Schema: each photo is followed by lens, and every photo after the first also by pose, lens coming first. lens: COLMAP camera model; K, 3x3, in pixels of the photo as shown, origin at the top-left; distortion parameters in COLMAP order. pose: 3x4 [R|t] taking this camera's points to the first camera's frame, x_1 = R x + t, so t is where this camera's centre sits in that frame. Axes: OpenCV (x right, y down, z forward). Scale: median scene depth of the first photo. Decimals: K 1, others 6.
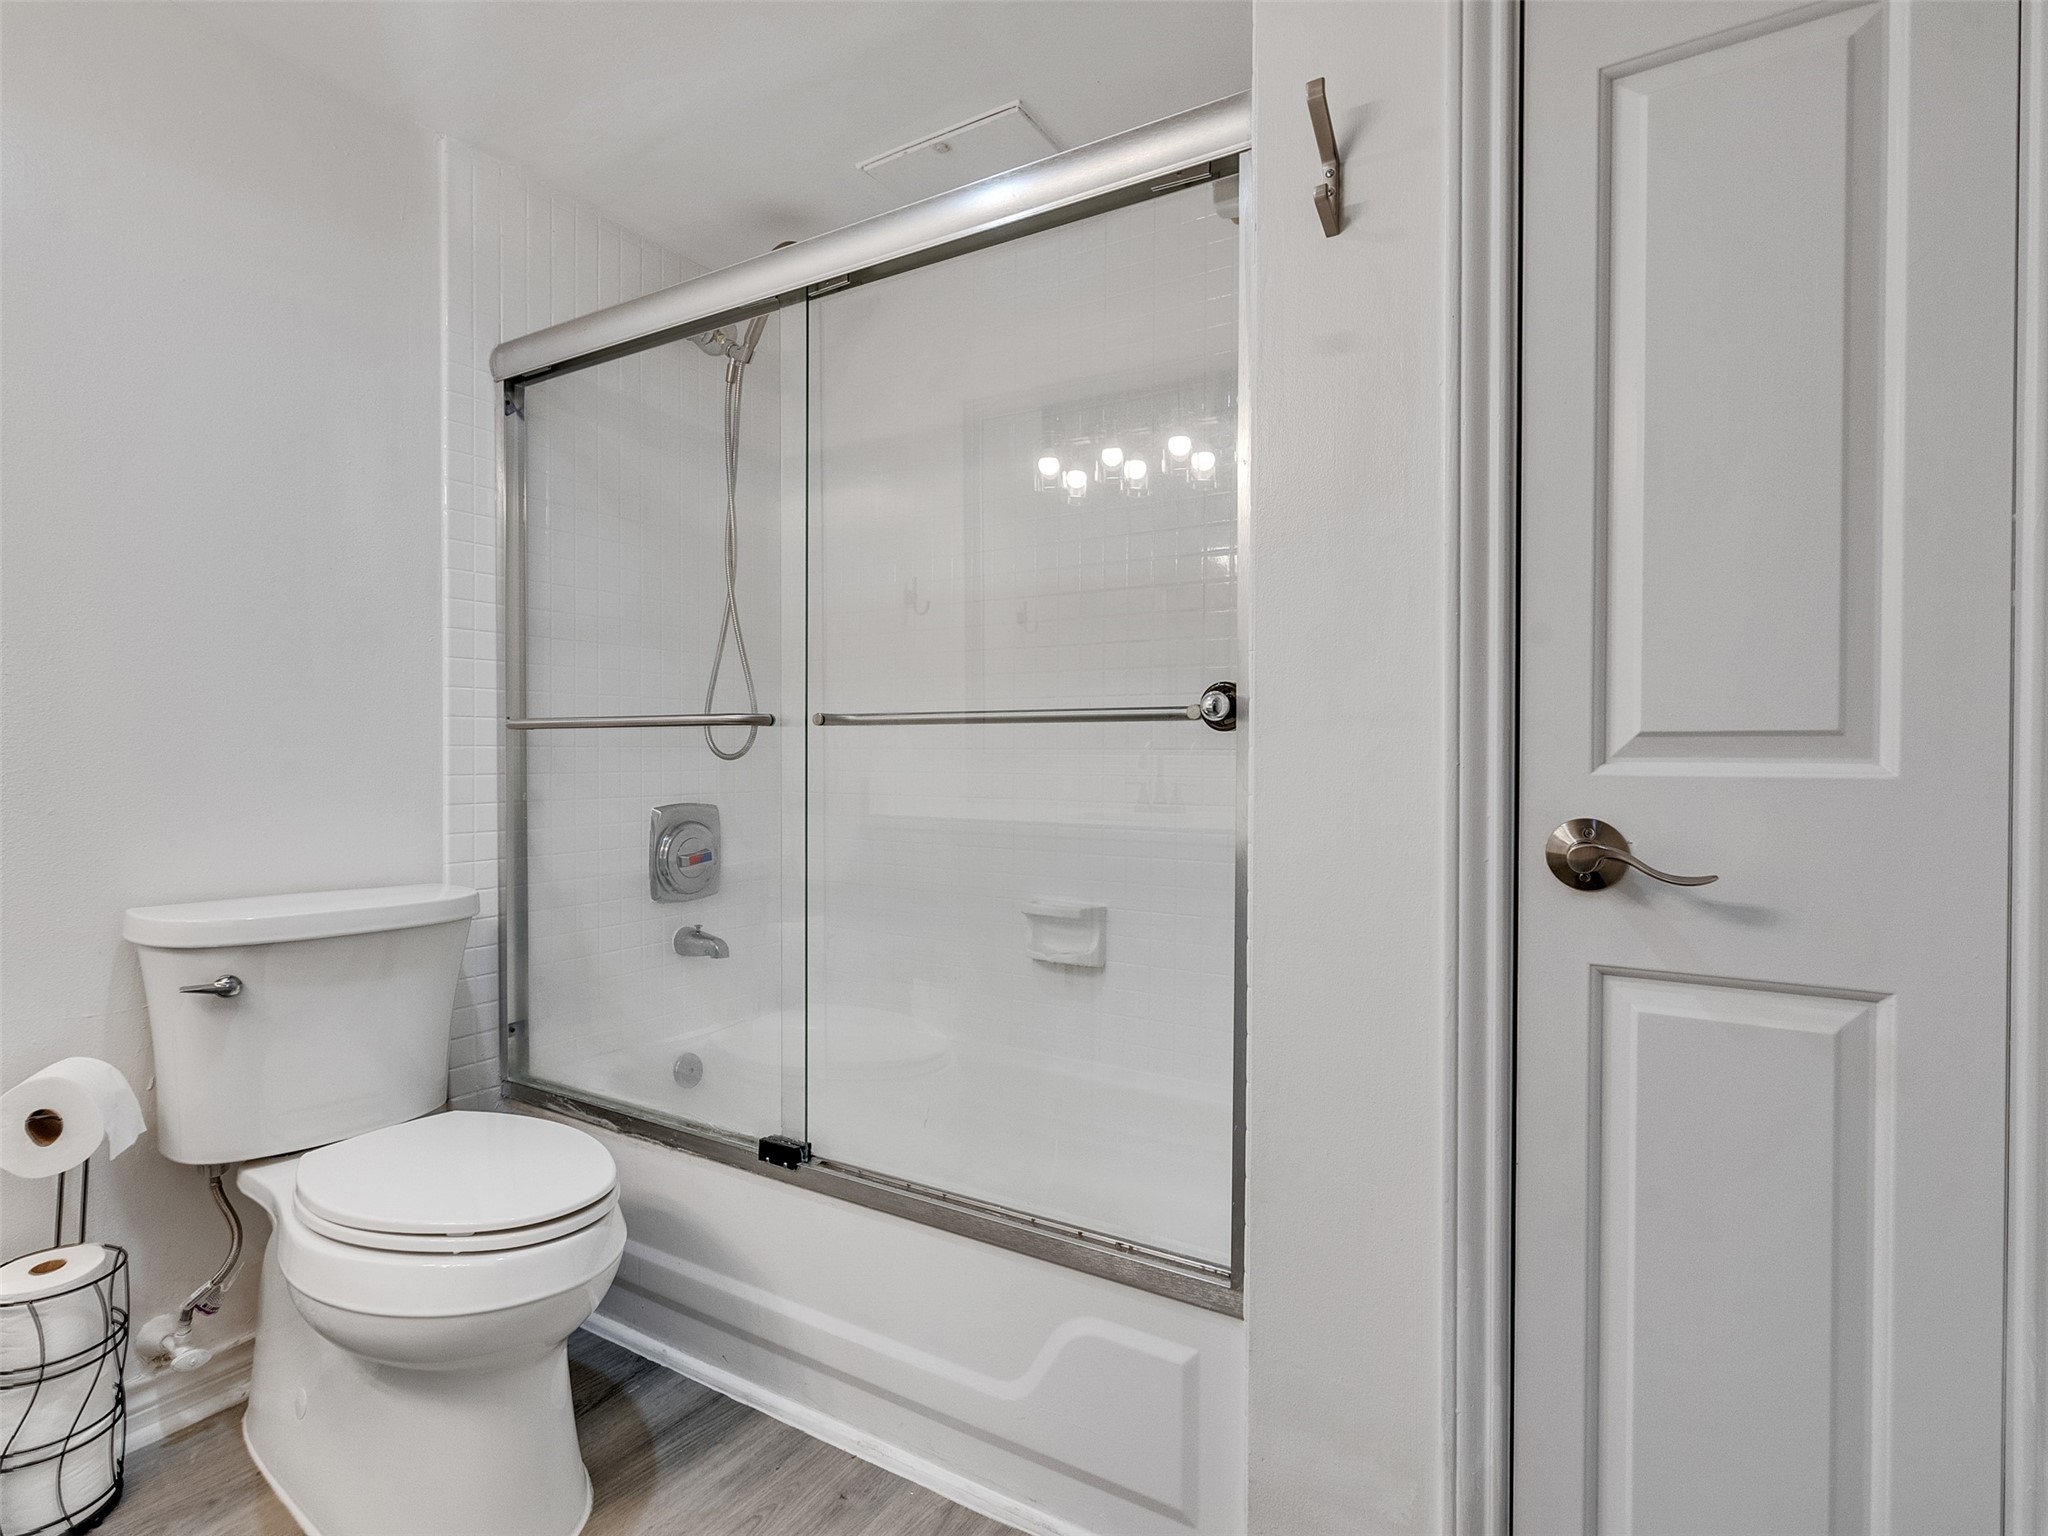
lens RADIAL K [[1042.5, 0, 1003.5], [0, 1042.5, 761.3], [0, 0, 1]] dist [-0.005987, 0.001243]
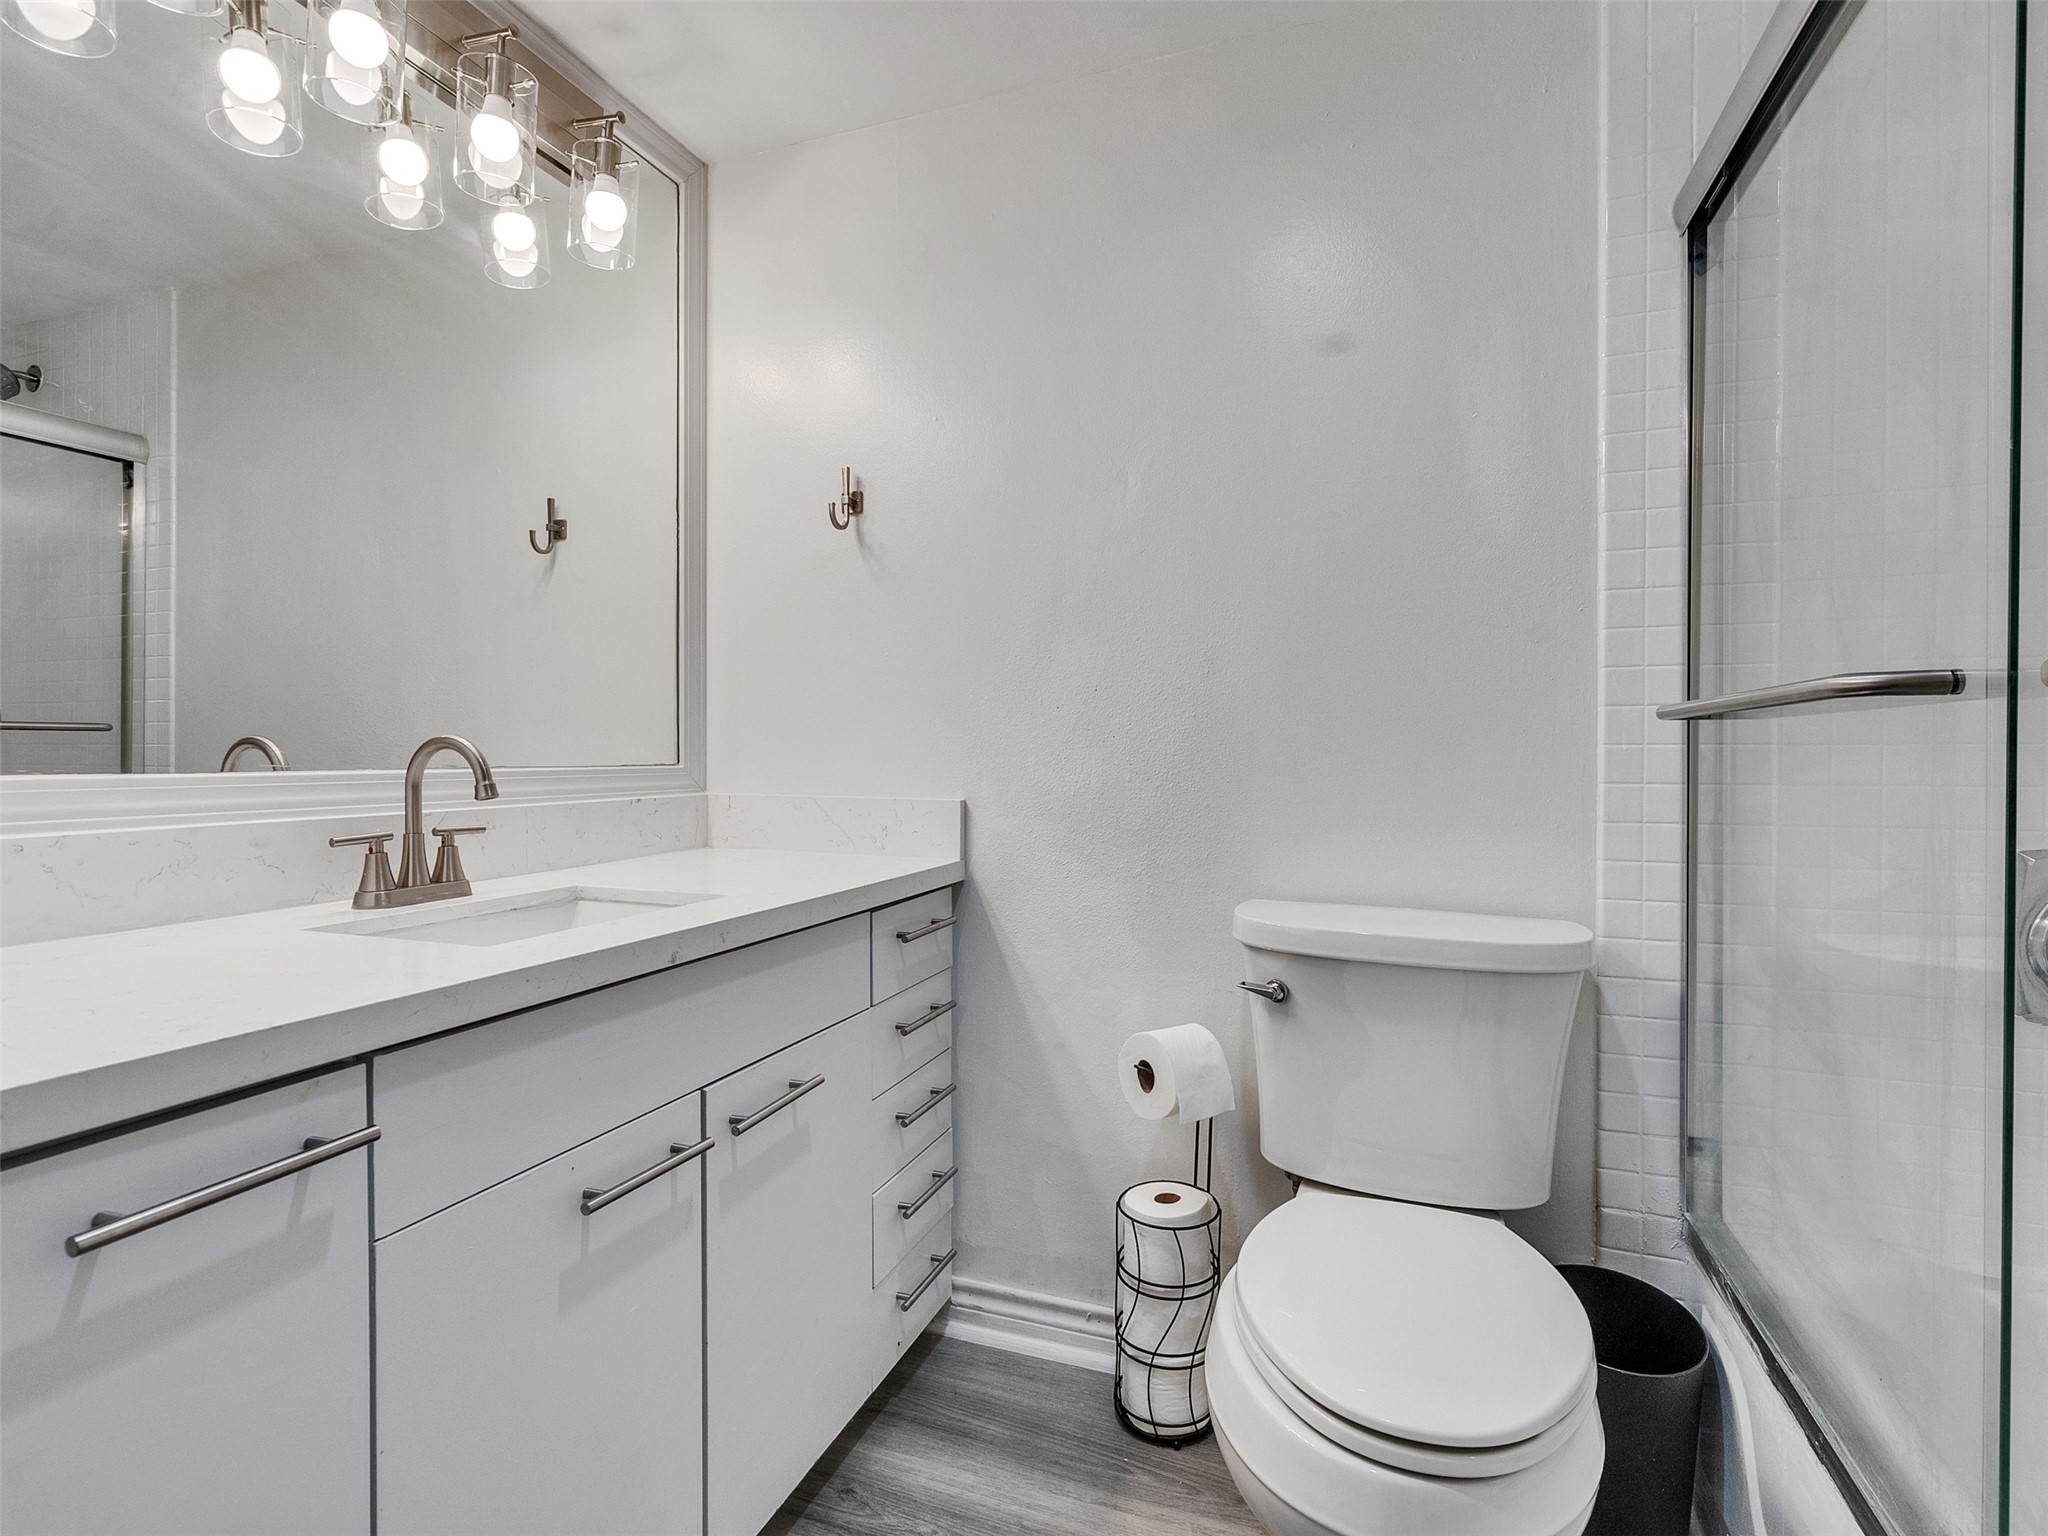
lens RADIAL K [[1042.5, 0, 1003.5], [0, 1042.5, 761.3], [0, 0, 1]] dist [-0.005987, 0.001243]
pose [[0.202781, 0.006816, -0.979200, 0.149348], [-0.008531, 0.999950, 0.005194, -0.003320], [0.979187, 0.007300, 0.202829, 0.499977]]
